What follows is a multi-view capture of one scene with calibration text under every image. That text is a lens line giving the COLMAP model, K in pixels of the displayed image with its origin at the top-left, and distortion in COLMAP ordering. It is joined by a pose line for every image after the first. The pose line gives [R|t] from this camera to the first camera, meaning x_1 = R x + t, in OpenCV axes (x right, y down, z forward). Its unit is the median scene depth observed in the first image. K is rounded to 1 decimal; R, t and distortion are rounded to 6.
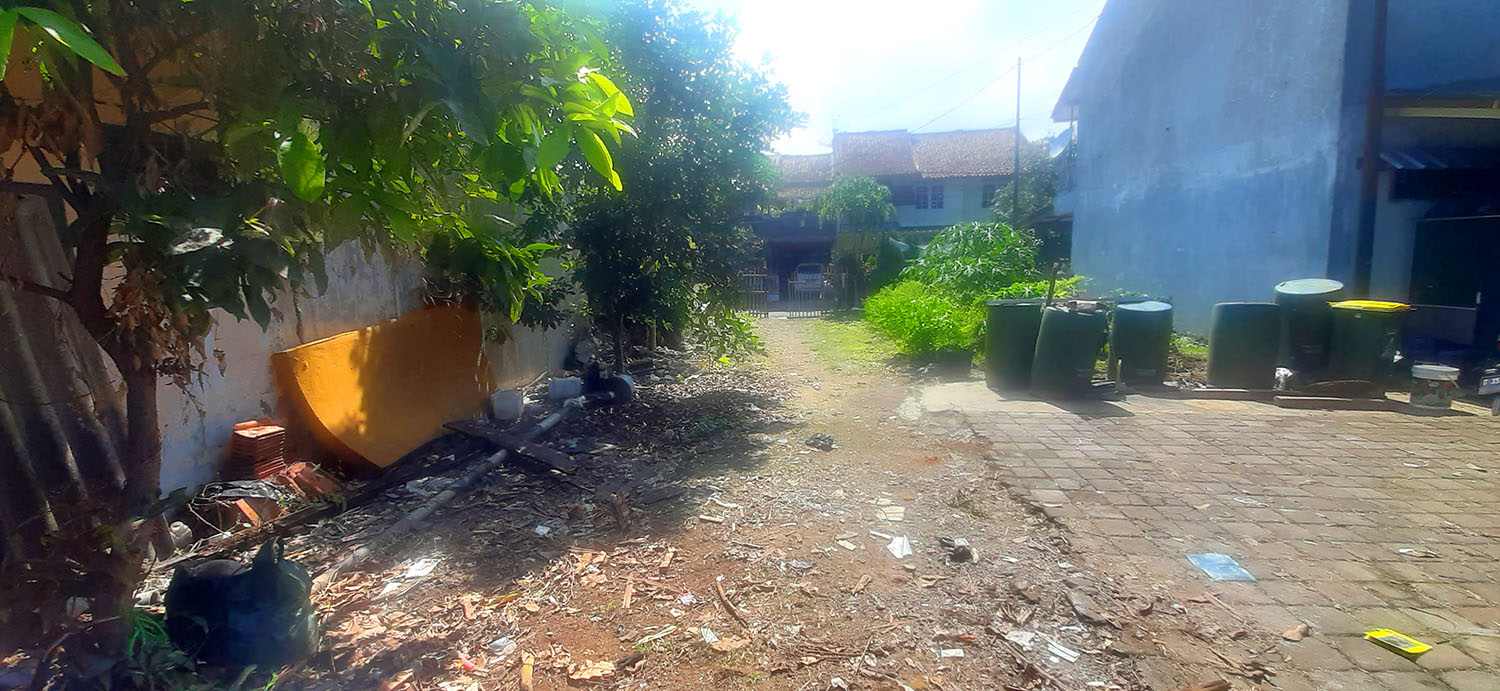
lens RADIAL K [[579.3, 0, 750.0], [0, 579.3, 345.5], [0, 0, 1]] dist [-0.000168, -0.011812]
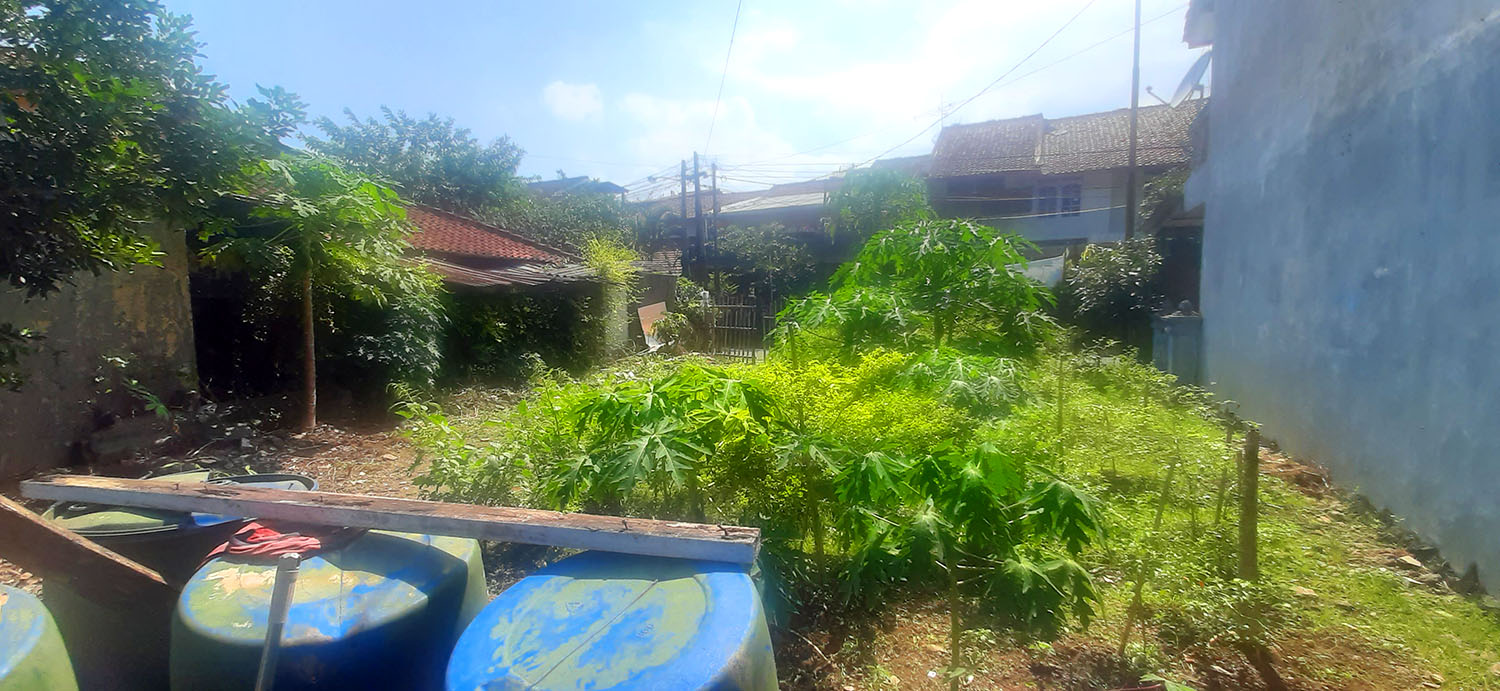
lens RADIAL K [[579.3, 0, 750.0], [0, 579.3, 345.5], [0, 0, 1]] dist [-0.000168, -0.011812]
pose [[0.945186, 0.034949, -0.324657, 0.419553], [-0.048983, 0.998181, -0.035155, -0.076013], [0.322838, 0.049131, 0.945178, 0.466061]]
